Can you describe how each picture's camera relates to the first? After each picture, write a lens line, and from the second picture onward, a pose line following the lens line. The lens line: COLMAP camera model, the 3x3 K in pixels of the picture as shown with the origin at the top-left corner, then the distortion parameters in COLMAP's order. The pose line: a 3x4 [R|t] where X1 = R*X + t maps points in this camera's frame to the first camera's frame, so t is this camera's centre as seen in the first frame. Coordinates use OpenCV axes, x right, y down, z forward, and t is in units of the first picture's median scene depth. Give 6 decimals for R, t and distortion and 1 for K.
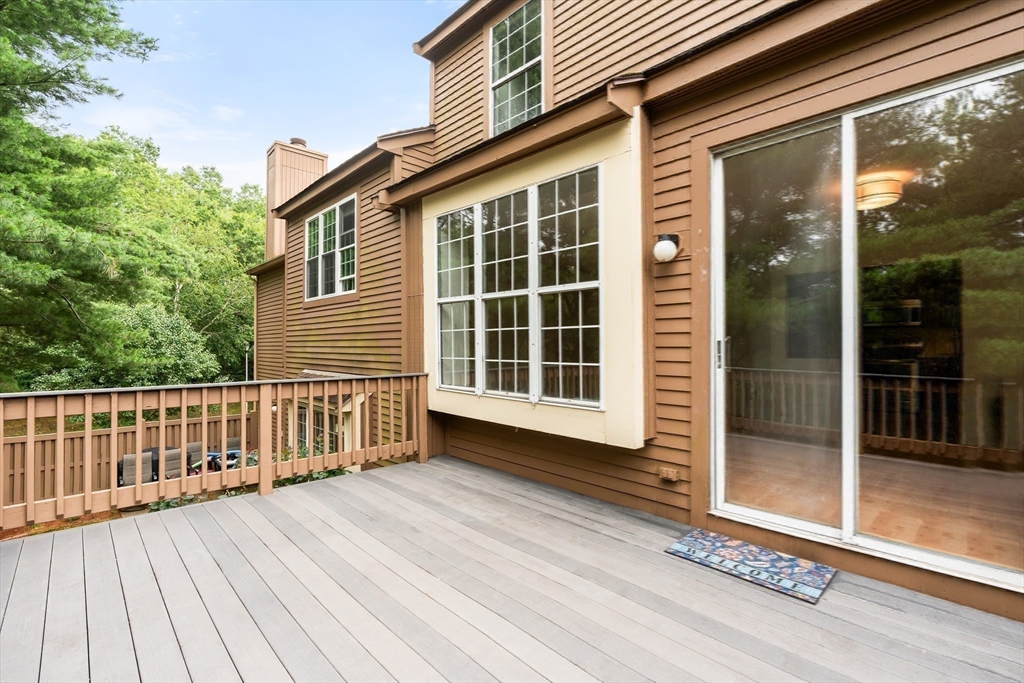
lens RADIAL K [[463.1, 0, 510.8], [0, 463.1, 344.5], [0, 0, 1]] dist [-0.001413, 0.000722]
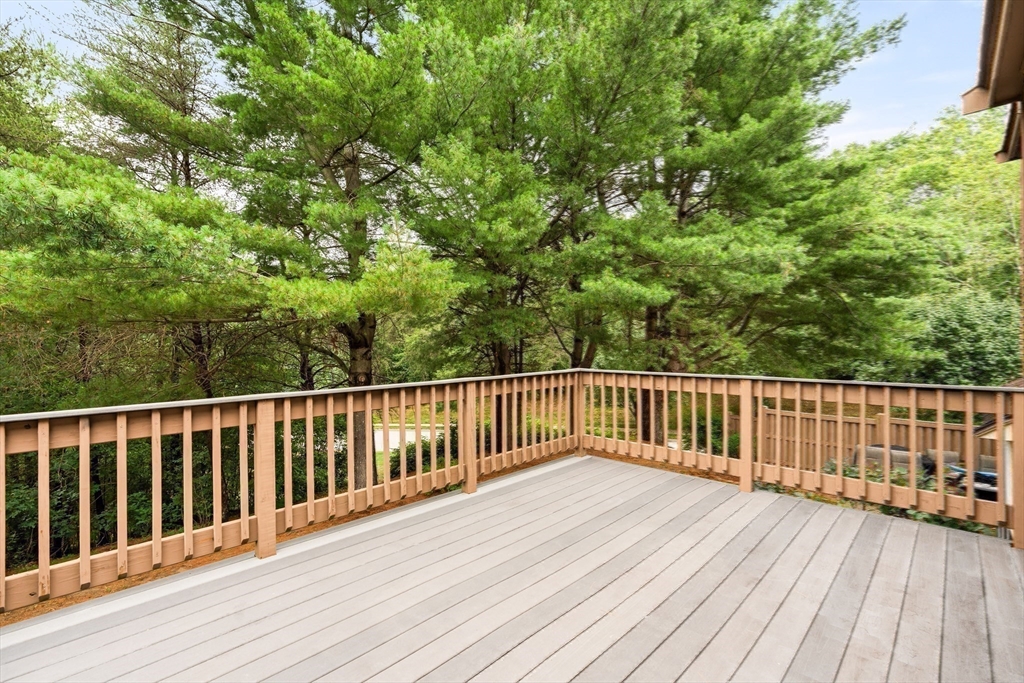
lens RADIAL K [[463.1, 0, 510.6], [0, 463.1, 340.0], [0, 0, 1]] dist [-0.001413, 0.000722]
pose [[0.037249, -0.001188, -0.999305, 0.365717], [0.007023, 0.999975, -0.000927, -0.000930], [0.999281, -0.006984, 0.037257, 0.388782]]
